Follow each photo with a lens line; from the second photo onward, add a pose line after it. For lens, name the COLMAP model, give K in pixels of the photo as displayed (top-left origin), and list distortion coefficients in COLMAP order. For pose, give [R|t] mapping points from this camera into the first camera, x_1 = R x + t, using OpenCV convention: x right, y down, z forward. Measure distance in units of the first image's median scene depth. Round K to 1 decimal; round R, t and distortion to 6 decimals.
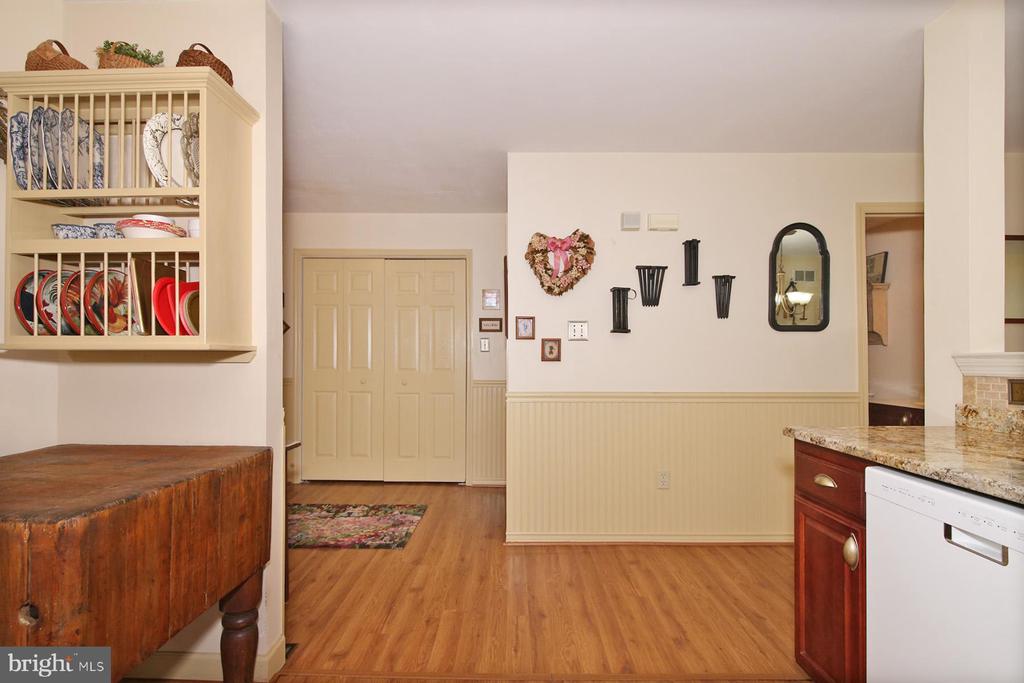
lens RADIAL K [[448.9, 0, 509.9], [0, 448.9, 358.0], [0, 0, 1]] dist [-0.001575, 0.000154]
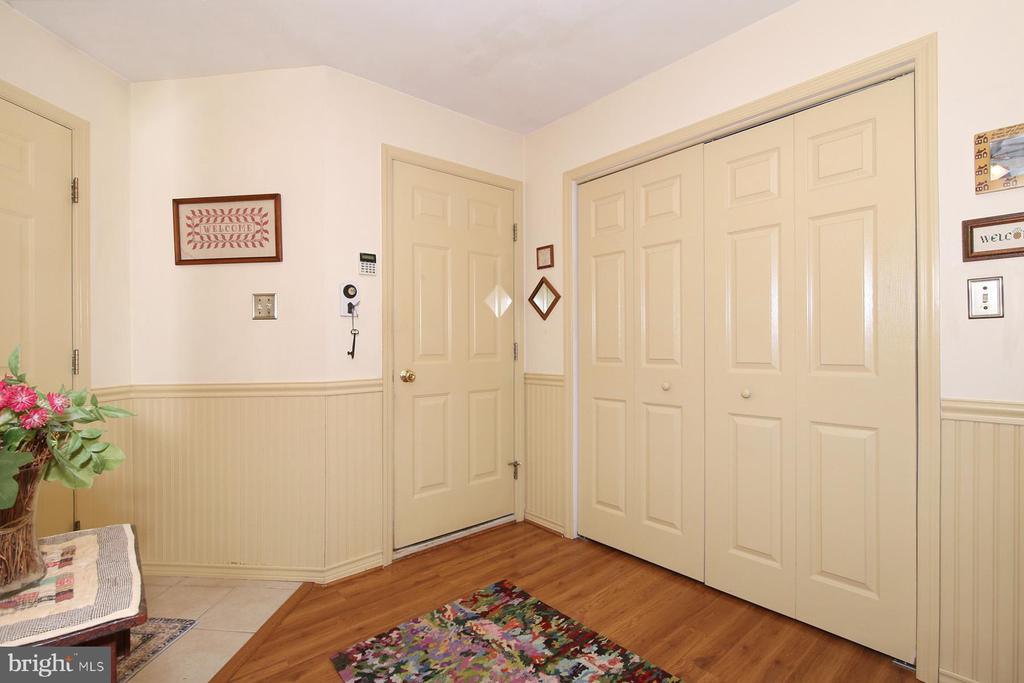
lens RADIAL K [[448.9, 0, 525.6], [0, 448.9, 345.2], [0, 0, 1]] dist [-0.001575, 0.000154]
pose [[0.642843, -0.010426, -0.765927, -0.025425], [0.006934, 0.999946, -0.007791, 0.007699], [0.765967, -0.000303, 0.642880, 0.627681]]
